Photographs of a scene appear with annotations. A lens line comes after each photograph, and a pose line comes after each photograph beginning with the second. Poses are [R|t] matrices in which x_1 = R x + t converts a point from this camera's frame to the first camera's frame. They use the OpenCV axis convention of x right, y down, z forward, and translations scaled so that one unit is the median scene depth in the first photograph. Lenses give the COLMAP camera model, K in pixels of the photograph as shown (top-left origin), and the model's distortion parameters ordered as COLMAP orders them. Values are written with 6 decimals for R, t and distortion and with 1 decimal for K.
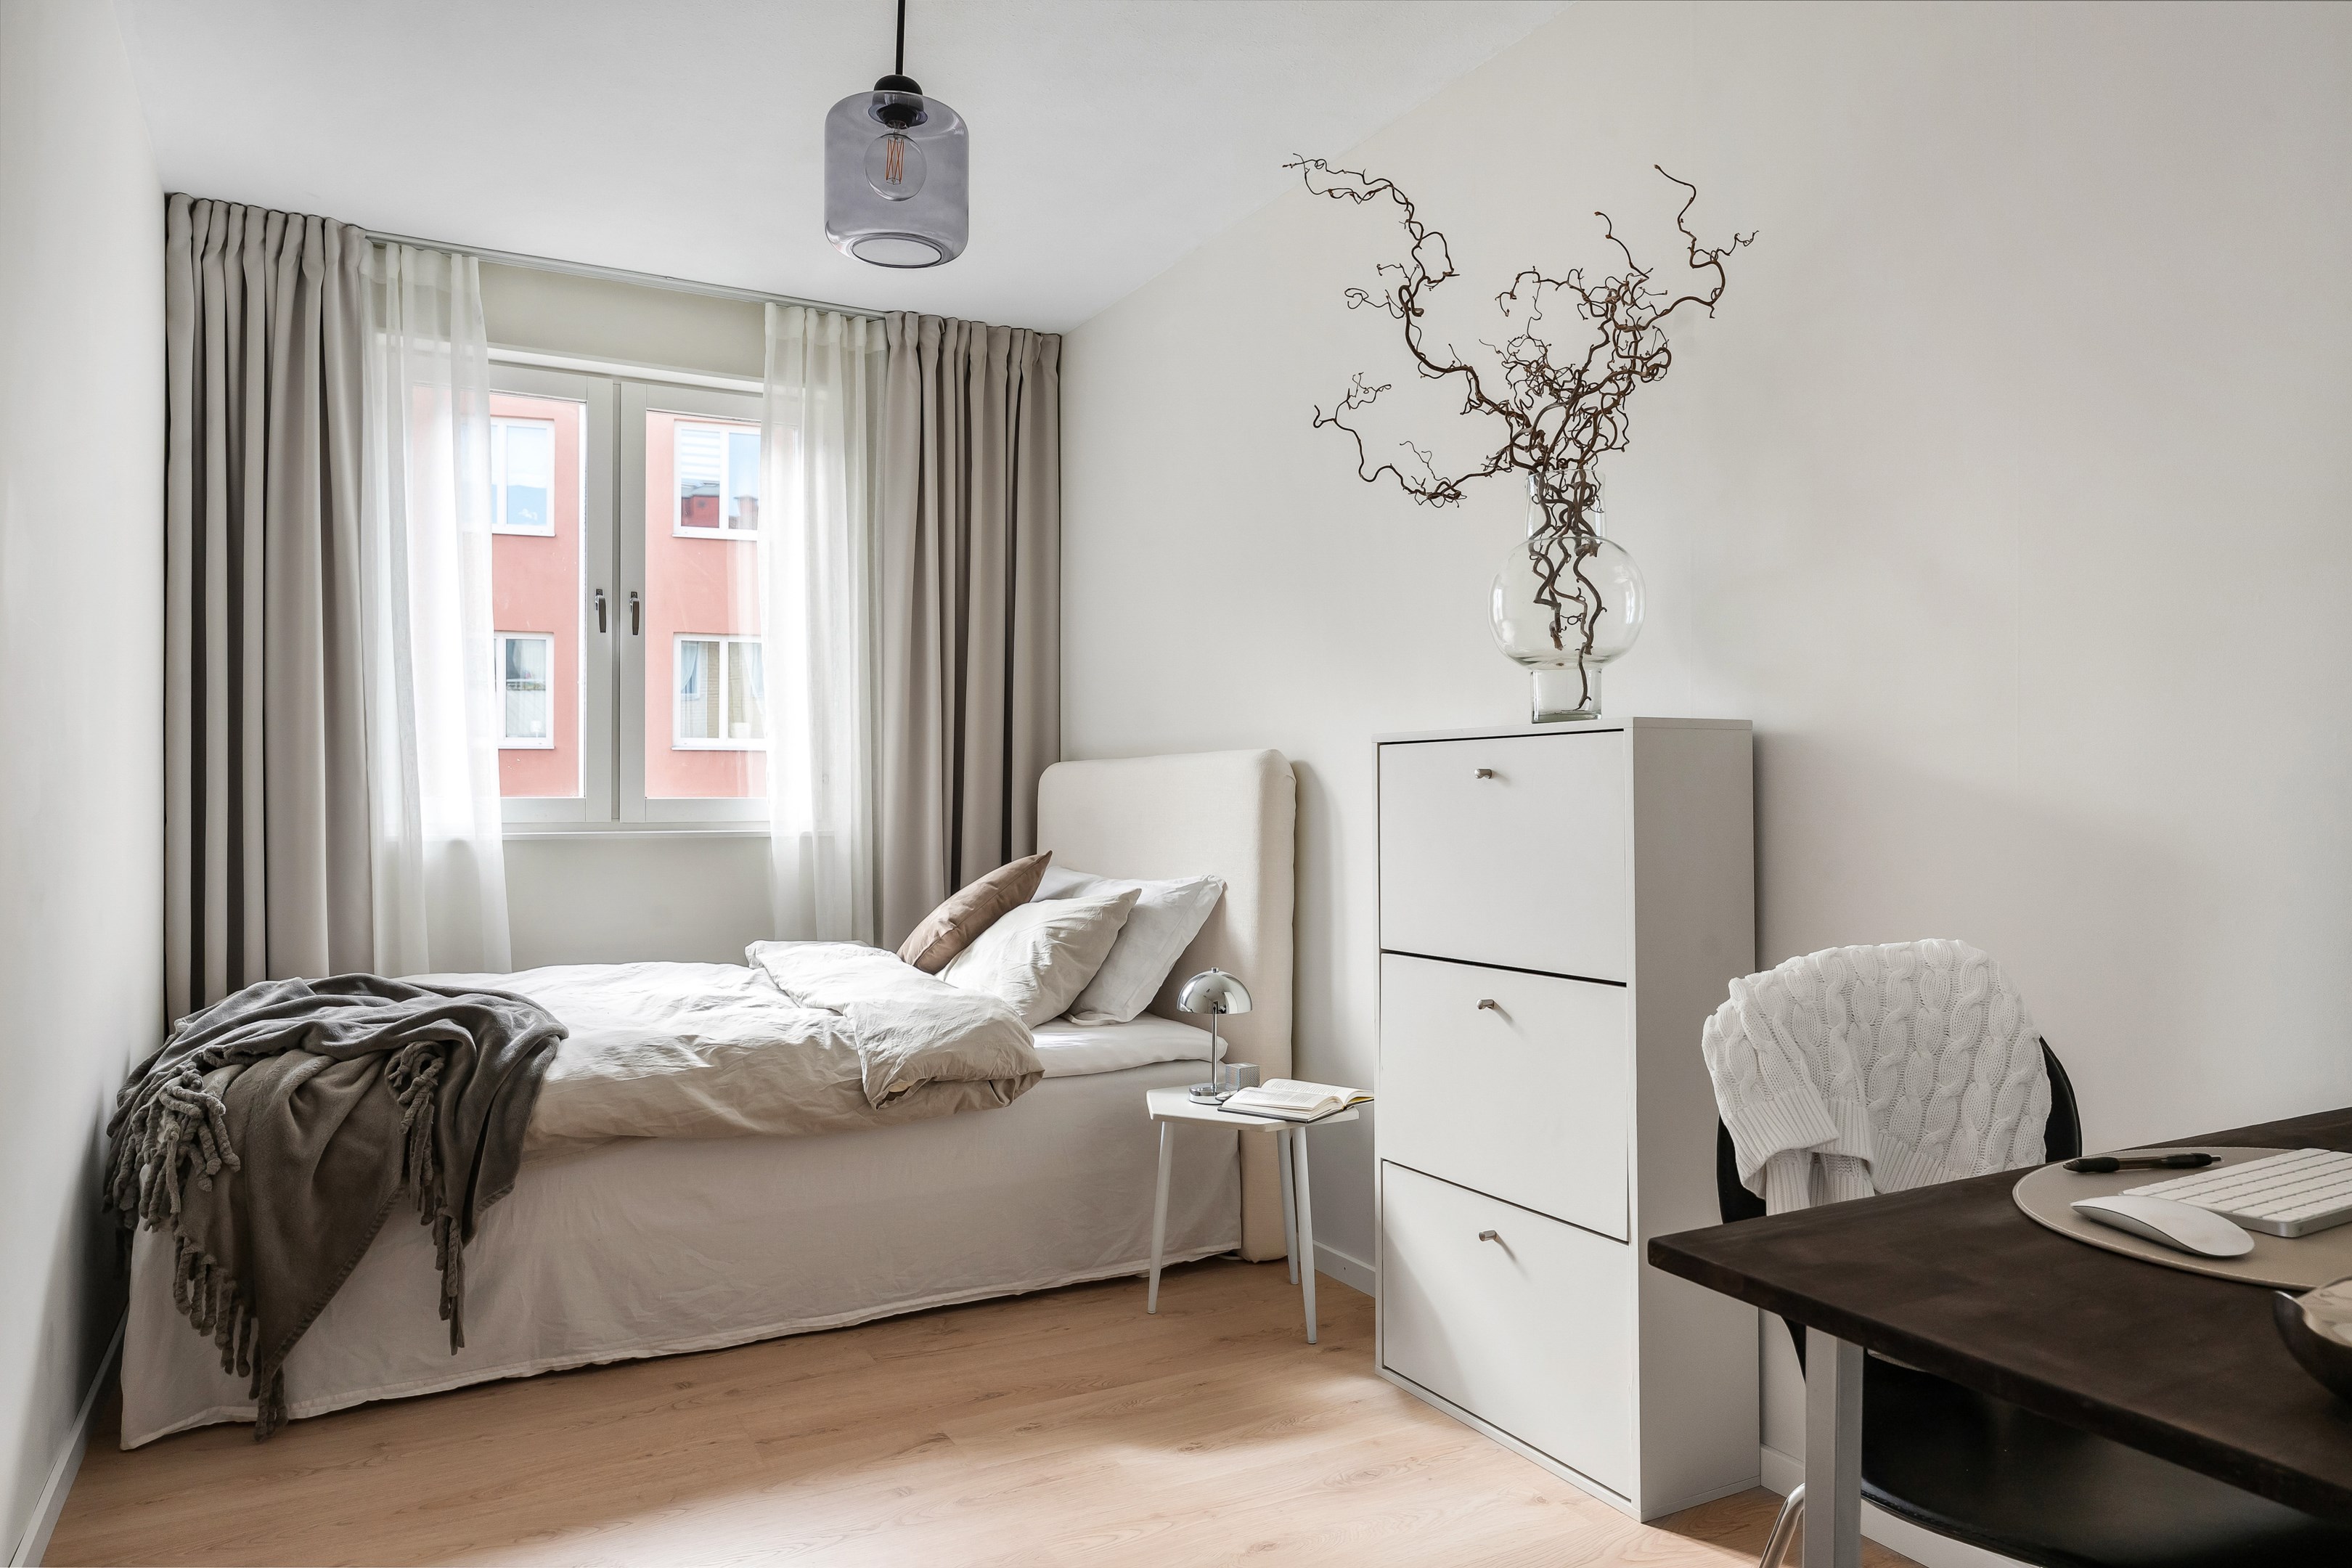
lens RADIAL K [[1523.7, 0, 1176.0], [0, 1523.7, 784.0], [0, 0, 1]] dist [0.002683, 0.000544]
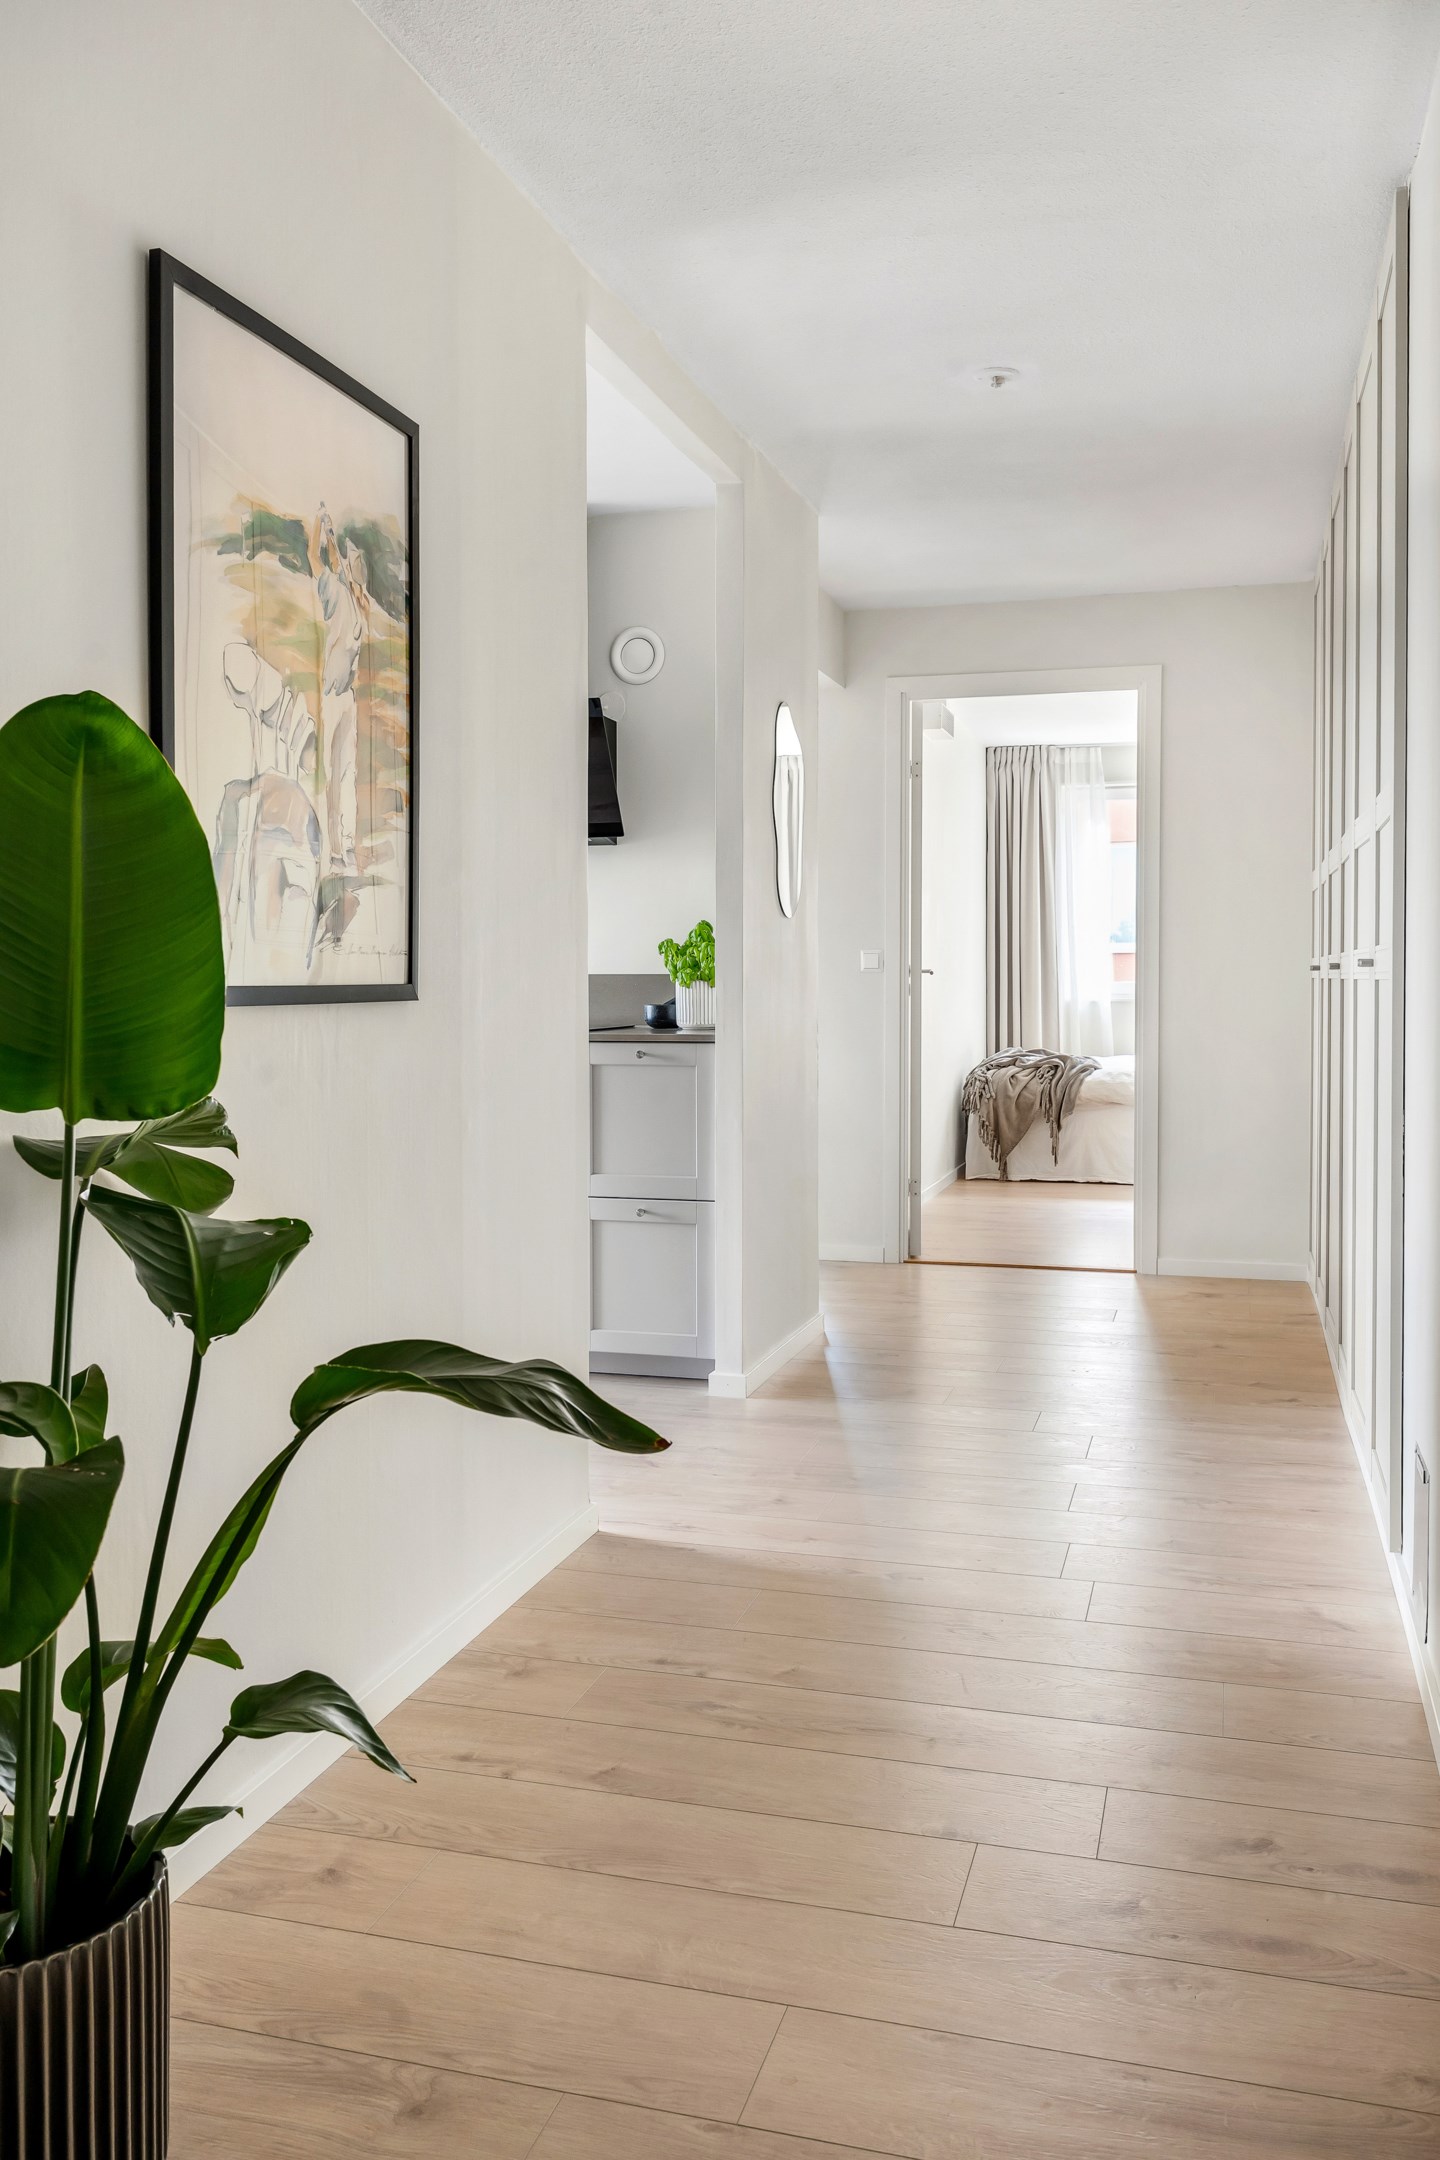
lens RADIAL K [[1820.0, 0, 716.6], [0, 1820.0, 1011.9], [0, 0, 1]] dist [0.008824, -0.001421]
pose [[0.715409, 0.013331, -0.698579, 1.576453], [0.007092, 0.999628, 0.026339, -0.035226], [0.698670, -0.023797, 0.715048, -2.063304]]
